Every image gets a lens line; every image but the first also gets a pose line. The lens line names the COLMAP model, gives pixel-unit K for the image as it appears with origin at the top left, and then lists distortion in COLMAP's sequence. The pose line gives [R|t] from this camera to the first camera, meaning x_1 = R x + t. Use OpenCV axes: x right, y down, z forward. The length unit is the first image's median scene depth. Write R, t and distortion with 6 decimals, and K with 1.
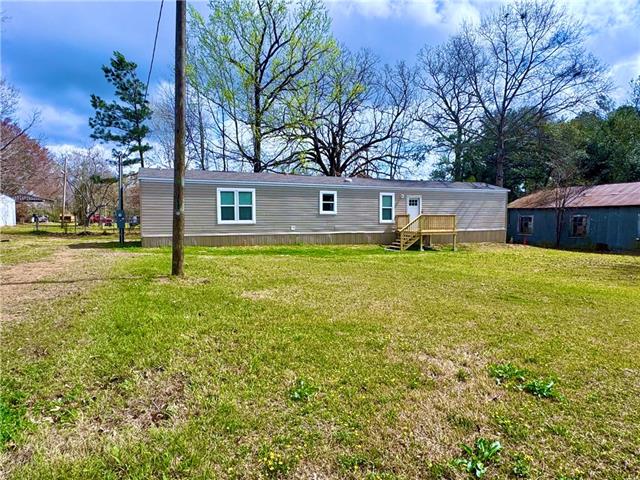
lens RADIAL K [[387.5, 0, 316.8], [0, 387.5, 240.0], [0, 0, 1]] dist [-0.006059, -0.004781]
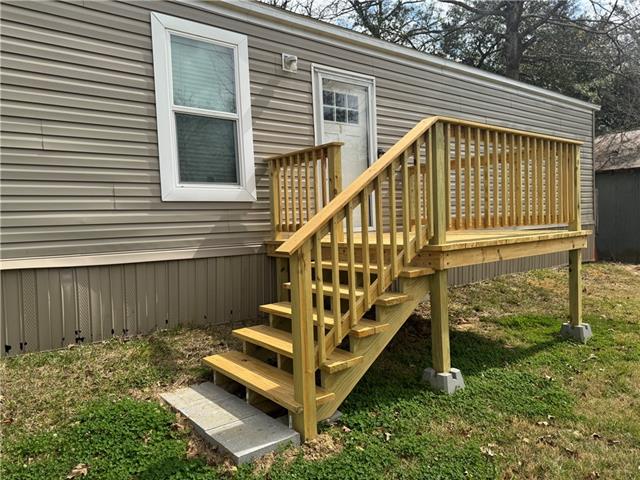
lens RADIAL K [[456.1, 0, 320.3], [0, 456.1, 238.7], [0, 0, 1]] dist [0.031489, -0.059084]
pose [[0.968768, -0.043719, 0.244083, 0.192471], [0.050853, 0.998441, -0.023001, -0.022443], [-0.242697, 0.034695, 0.969482, 0.858944]]
